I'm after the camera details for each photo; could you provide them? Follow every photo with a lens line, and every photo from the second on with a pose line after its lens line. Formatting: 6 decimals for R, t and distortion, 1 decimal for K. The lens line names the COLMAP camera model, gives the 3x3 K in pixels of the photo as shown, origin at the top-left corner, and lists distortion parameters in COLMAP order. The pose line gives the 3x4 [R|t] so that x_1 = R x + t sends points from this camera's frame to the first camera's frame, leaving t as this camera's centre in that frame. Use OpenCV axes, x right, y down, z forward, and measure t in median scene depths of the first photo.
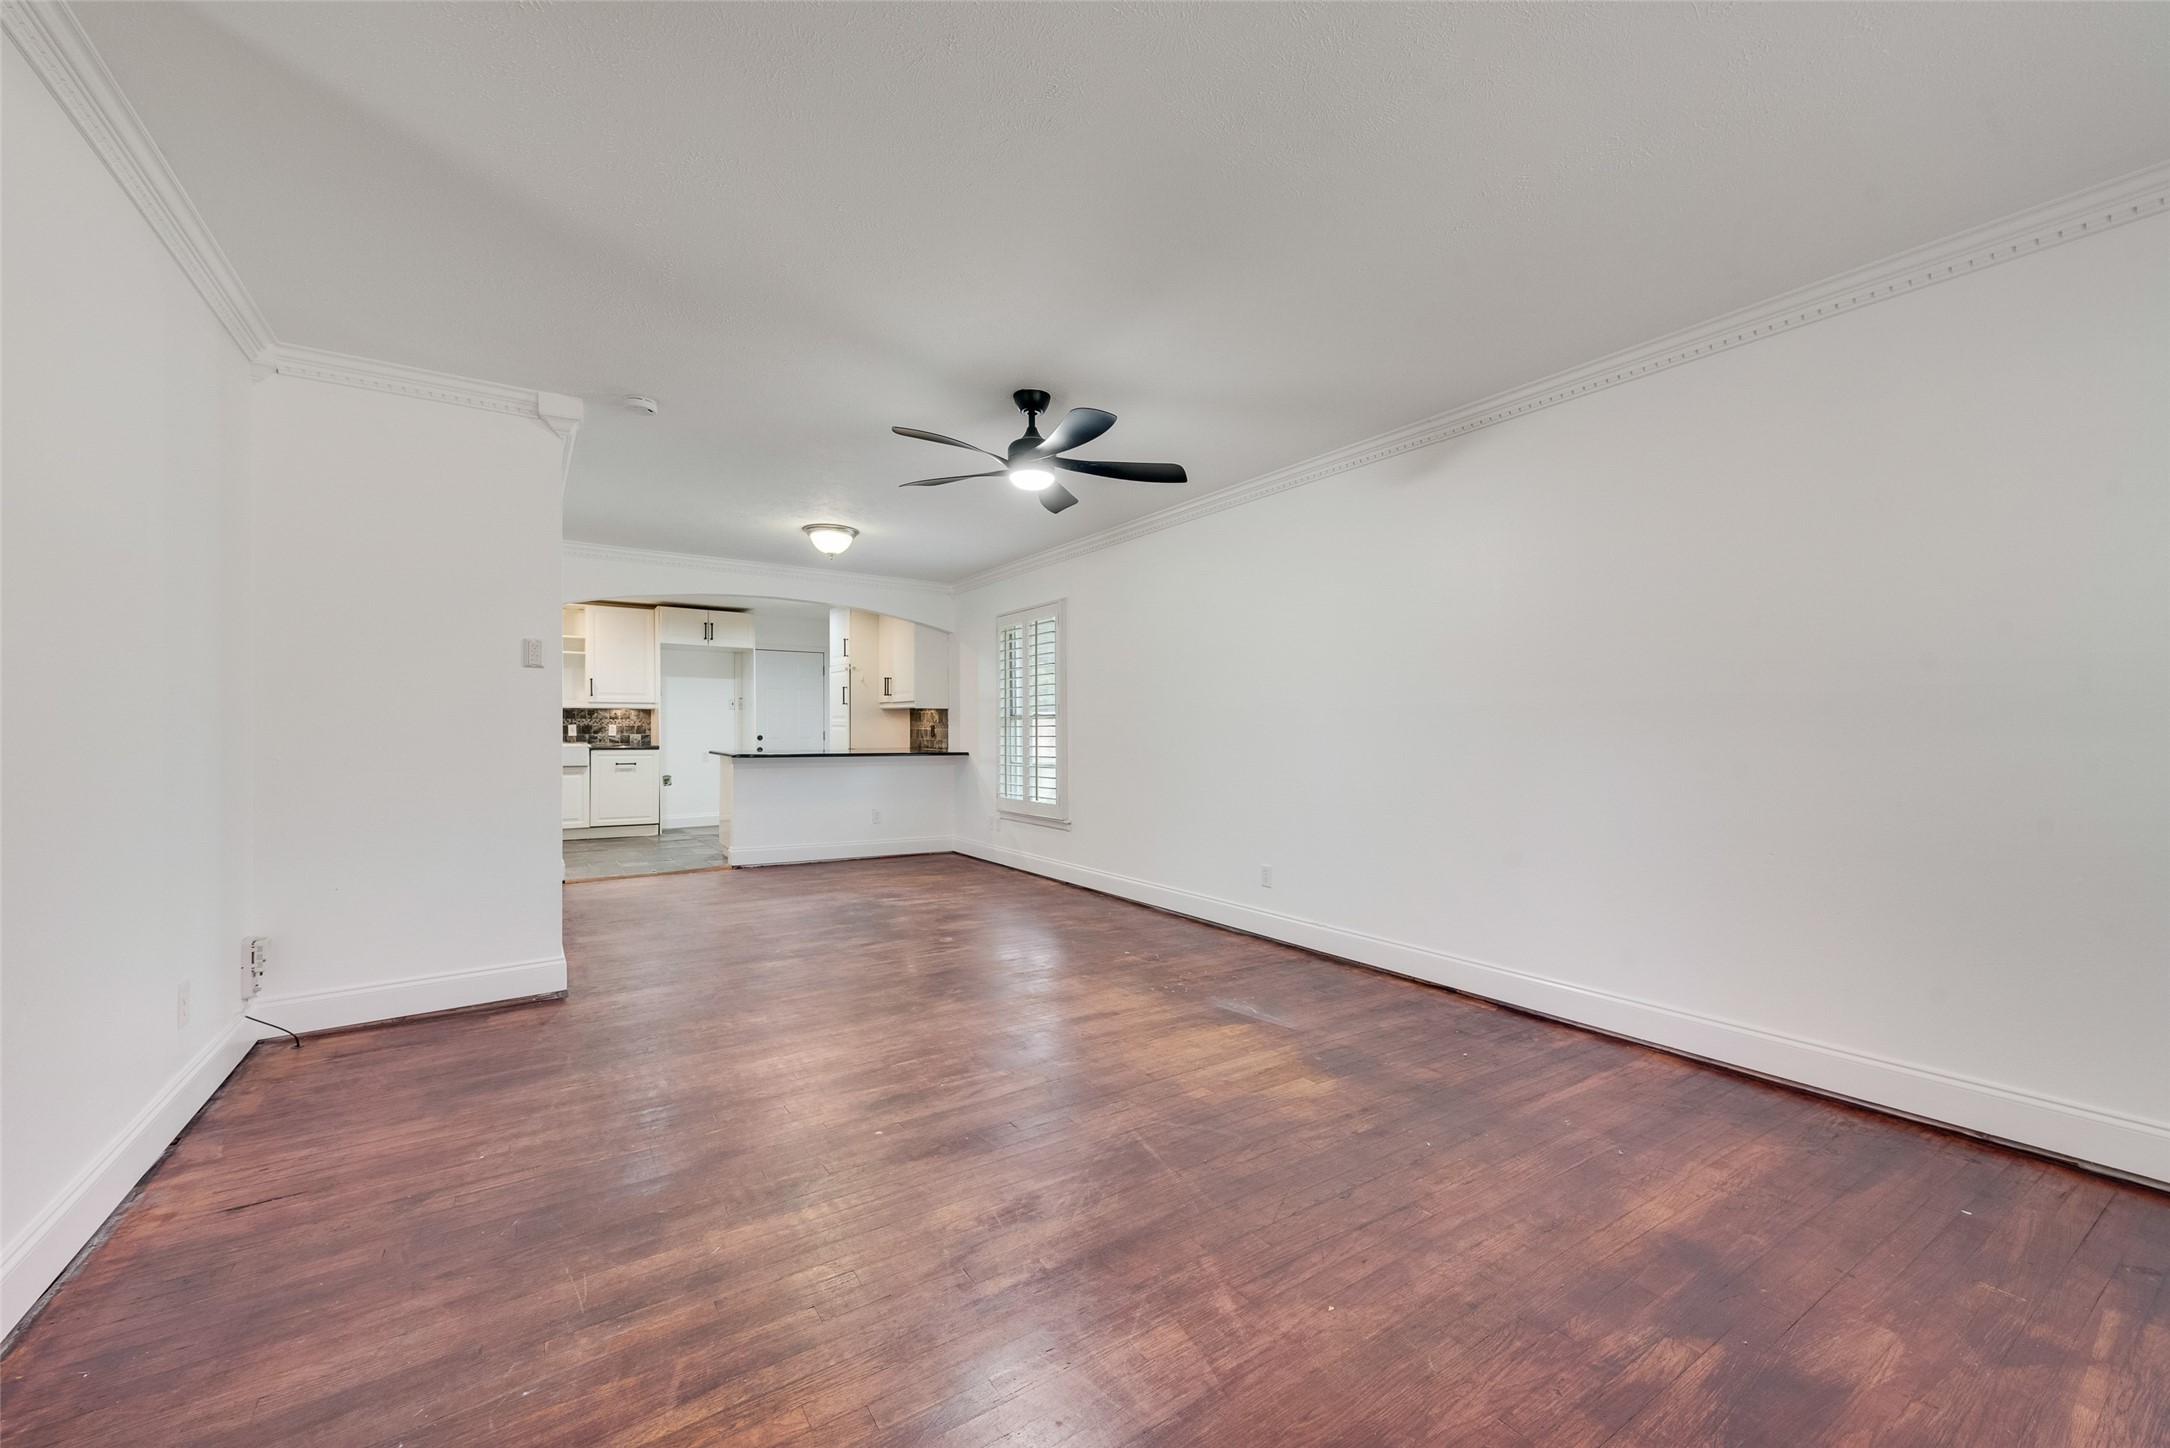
lens RADIAL K [[853.2, 0, 1083.3], [0, 853.2, 734.8], [0, 0, 1]] dist [0.013502, -0.000307]
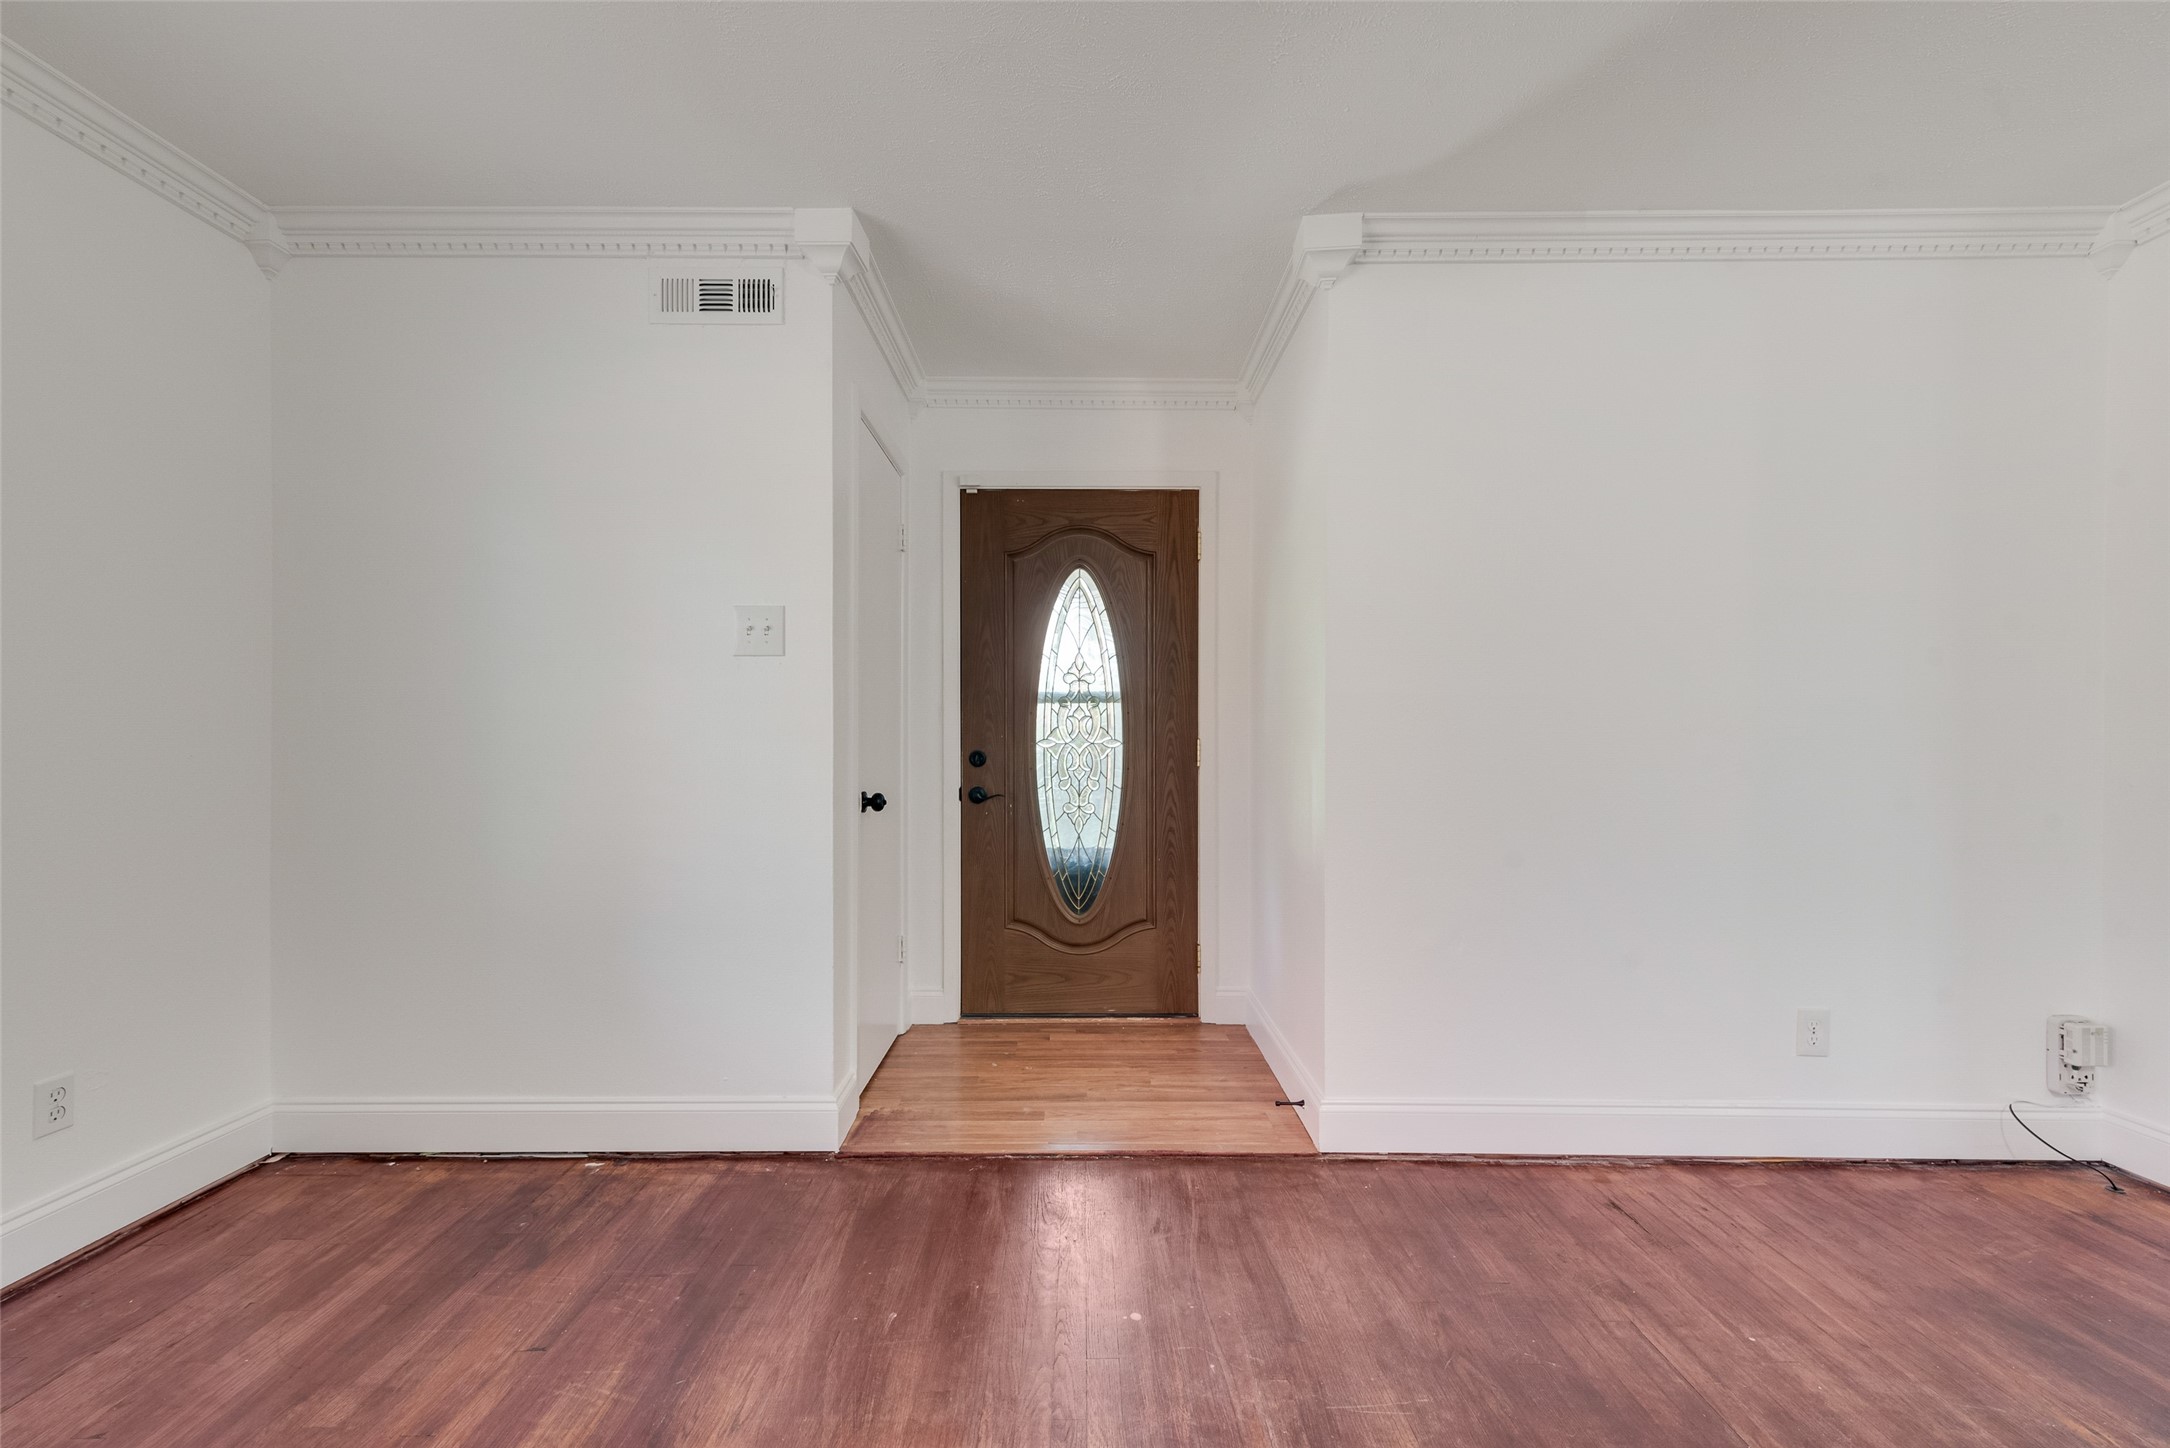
lens RADIAL K [[859.9, 0, 1077.0], [0, 859.9, 746.7], [0, 0, 1]] dist [0.008621, -0.000361]
pose [[-0.555820, 0.003062, -0.831297, 0.069618], [-0.004748, 0.999965, 0.006858, -0.001595], [0.831289, 0.007759, -0.555786, 0.304238]]
